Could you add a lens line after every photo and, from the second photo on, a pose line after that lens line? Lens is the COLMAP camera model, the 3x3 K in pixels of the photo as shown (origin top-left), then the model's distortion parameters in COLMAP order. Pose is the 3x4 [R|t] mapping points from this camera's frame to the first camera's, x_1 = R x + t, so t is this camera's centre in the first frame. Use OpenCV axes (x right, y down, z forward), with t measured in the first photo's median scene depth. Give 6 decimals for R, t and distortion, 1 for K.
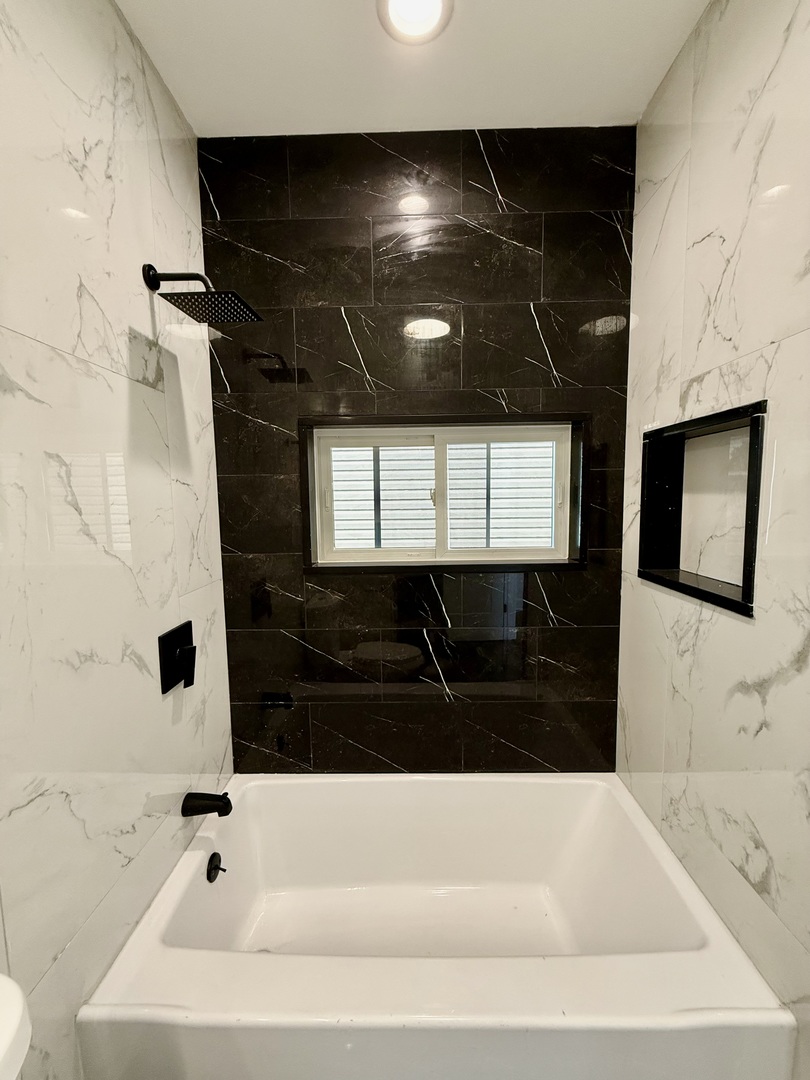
lens RADIAL K [[431.1, 0, 406.1], [0, 431.1, 537.9], [0, 0, 1]] dist [-0.000545, 0.000159]
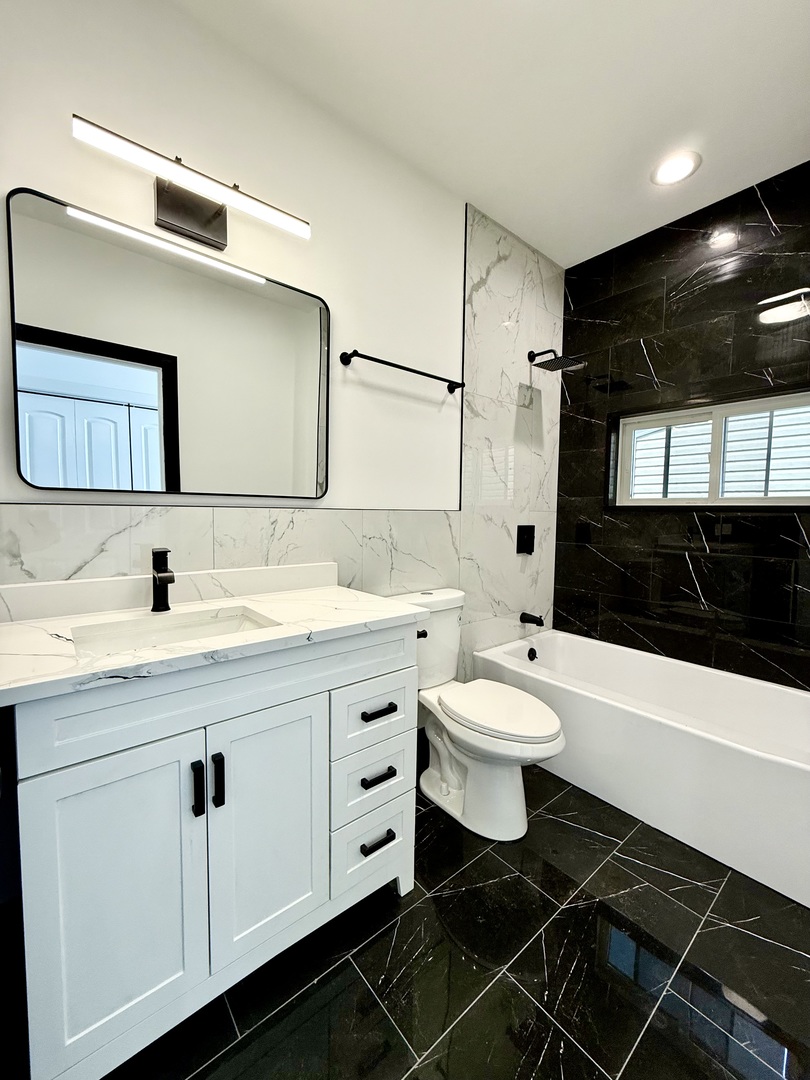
lens RADIAL K [[431.1, 0, 406.1], [0, 431.1, 537.9], [0, 0, 1]] dist [-0.000545, 0.000159]
pose [[0.655587, 0.071537, -0.751724, 0.596655], [-0.097641, 0.995176, 0.009552, 0.293370], [0.748781, 0.067137, 0.659409, -0.723704]]
